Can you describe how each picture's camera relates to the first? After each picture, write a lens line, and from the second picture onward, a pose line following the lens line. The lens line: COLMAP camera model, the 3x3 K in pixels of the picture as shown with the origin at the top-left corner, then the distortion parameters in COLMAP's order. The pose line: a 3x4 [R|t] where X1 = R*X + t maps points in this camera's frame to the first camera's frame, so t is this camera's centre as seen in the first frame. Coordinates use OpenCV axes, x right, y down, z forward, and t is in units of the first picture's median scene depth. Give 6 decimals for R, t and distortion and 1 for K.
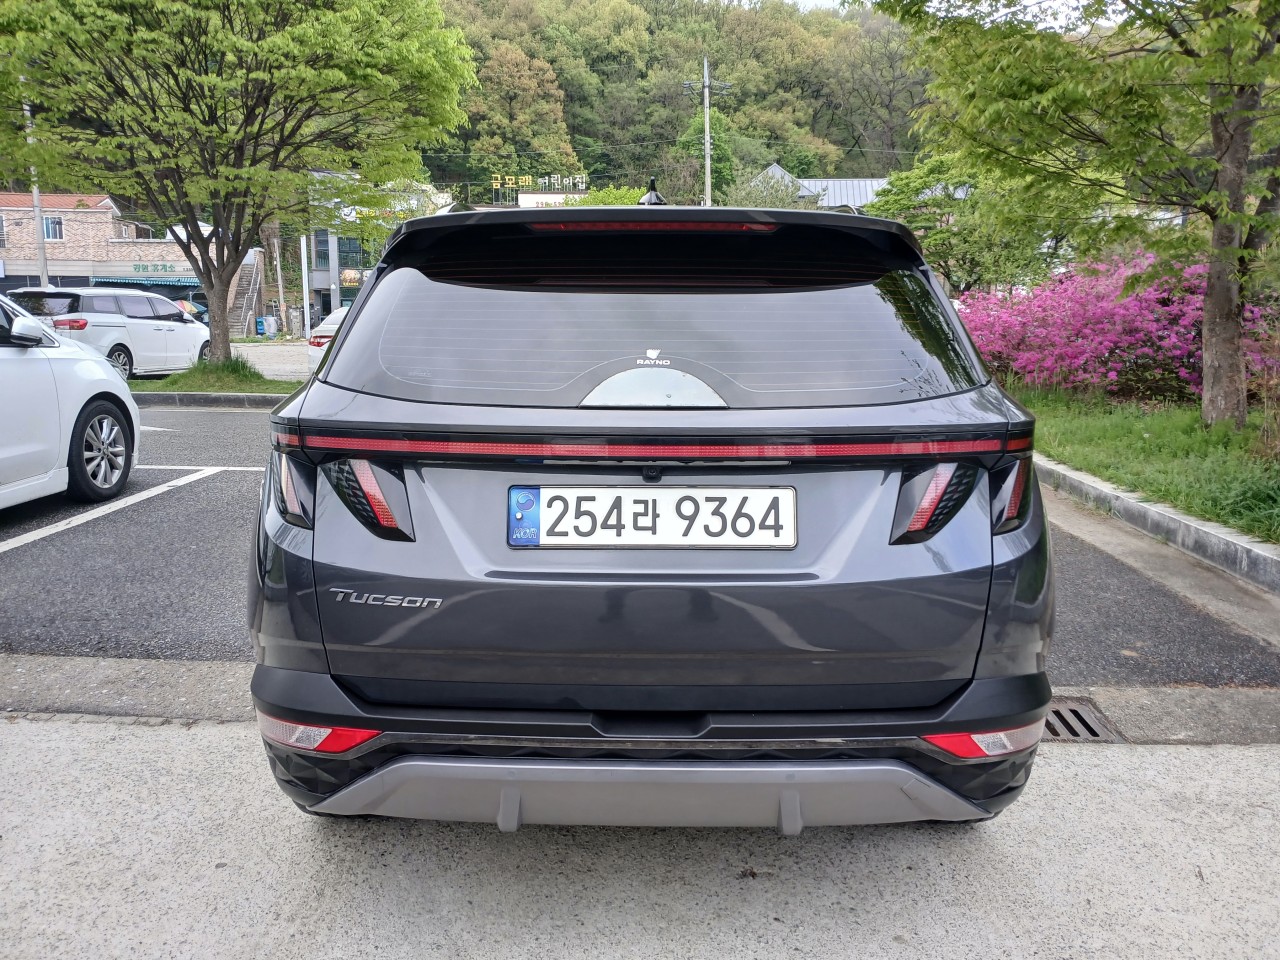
lens RADIAL K [[978.9, 0, 644.0], [0, 978.9, 444.9], [0, 0, 1]] dist [0.125204, -0.288771]
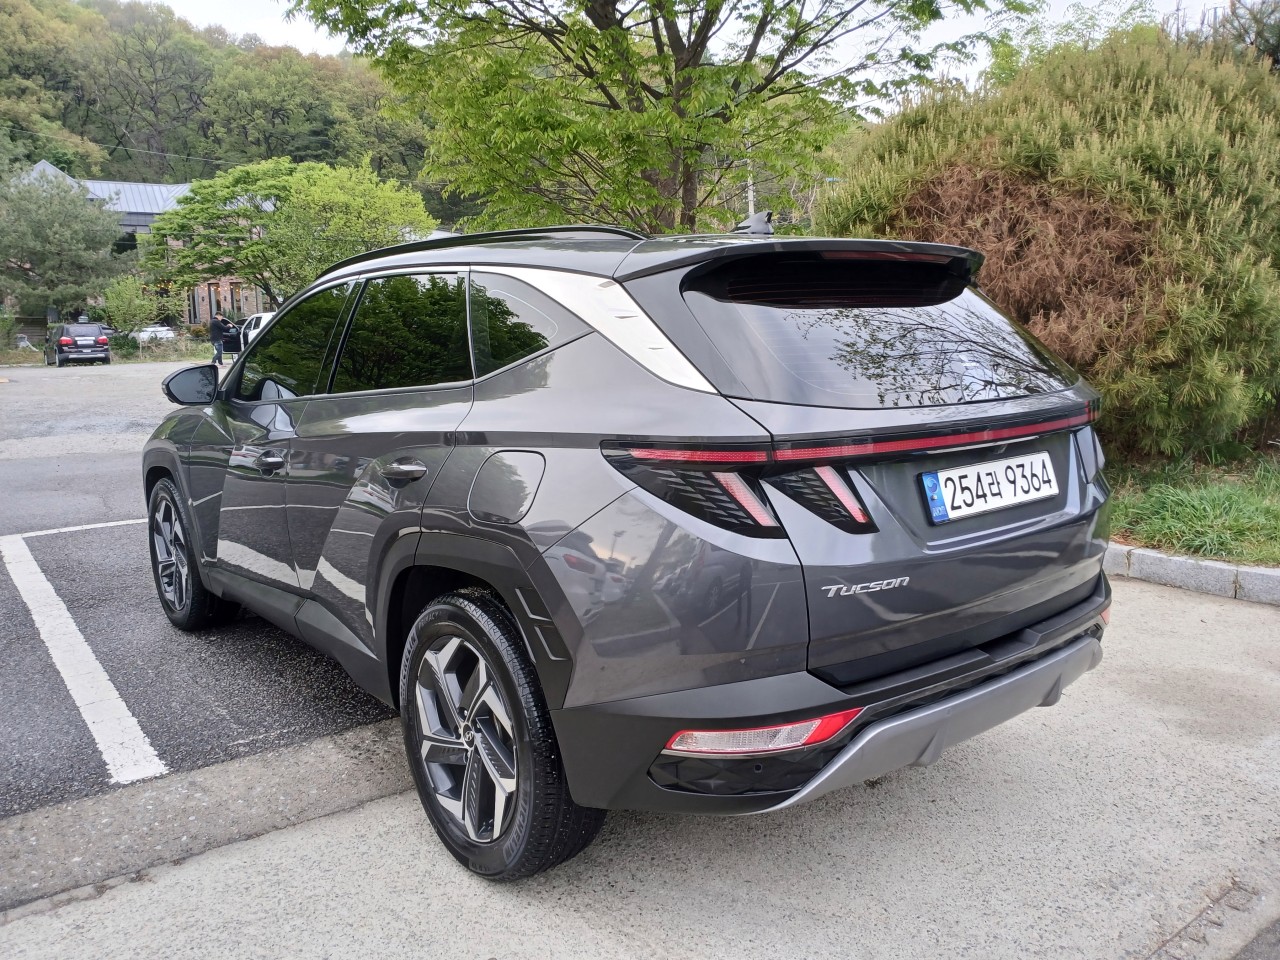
lens RADIAL K [[978.6, 0, 640.0], [0, 978.6, 480.0], [0, 0, 1]] dist [-0.065468, 0.047567]
pose [[0.781281, -0.116464, 0.613218, -1.091640], [0.099849, 0.993106, 0.061400, -0.054111], [-0.616142, 0.013258, 0.787524, 0.292438]]
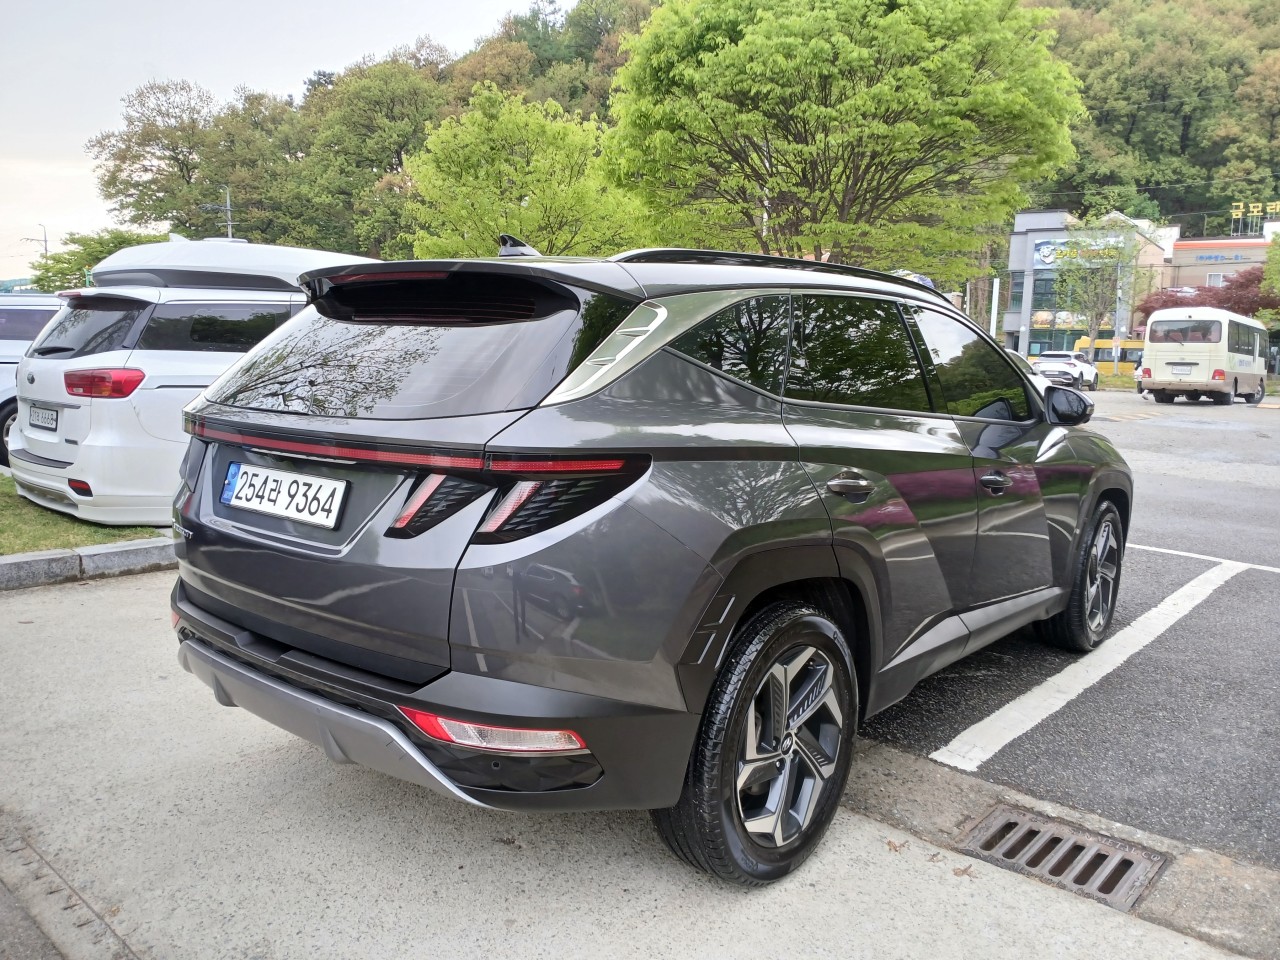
lens RADIAL K [[974.7, 0, 640.0], [0, 974.7, 480.0], [0, 0, 1]] dist [-0.026904, 0.001598]
pose [[0.772419, 0.095029, -0.627964, 1.187733], [-0.097567, 0.994761, 0.030525, -0.031384], [0.627575, 0.037690, 0.777644, 0.277388]]
